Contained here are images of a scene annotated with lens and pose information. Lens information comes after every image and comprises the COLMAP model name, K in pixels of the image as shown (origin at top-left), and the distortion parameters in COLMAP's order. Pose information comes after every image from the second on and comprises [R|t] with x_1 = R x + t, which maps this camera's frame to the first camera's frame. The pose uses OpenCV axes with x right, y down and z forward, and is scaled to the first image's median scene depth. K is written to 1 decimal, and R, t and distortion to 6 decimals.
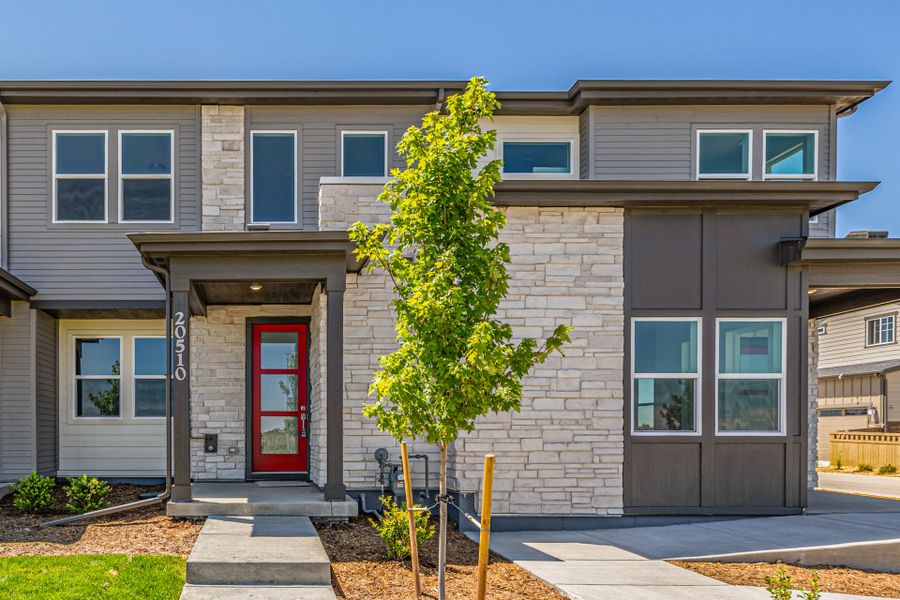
lens RADIAL K [[592.5, 0, 247.3], [0, 592.5, 420.5], [0, 0, 1]] dist [-0.000874, 0.000273]
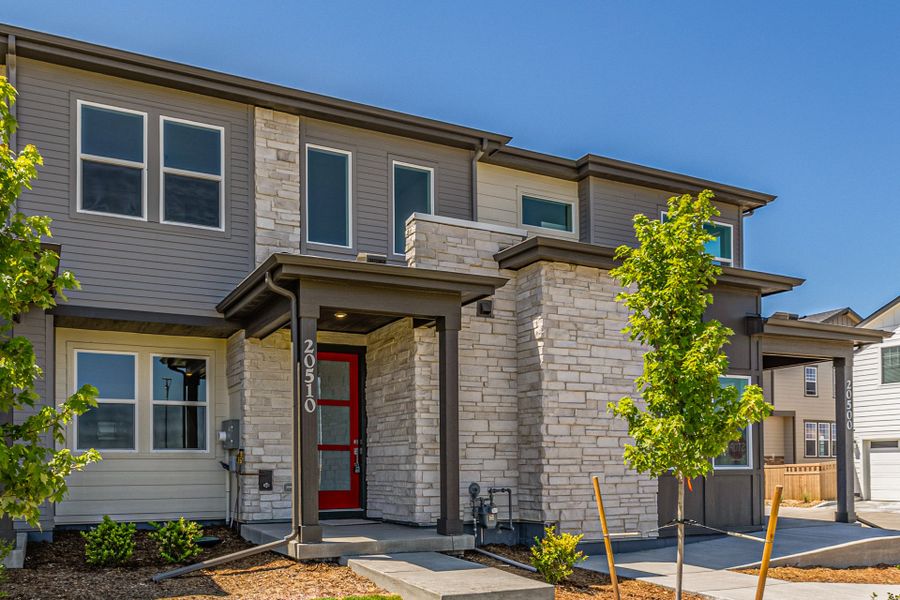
lens RADIAL K [[700.8, 0, 343.2], [0, 700.8, 433.6], [0, 0, 1]] dist [-0.002948, -0.000628]
pose [[0.918717, 0.015940, 0.394596, -0.484450], [-0.005582, 0.999609, -0.027383, -0.004357], [-0.394878, 0.022955, 0.918447, -0.033296]]
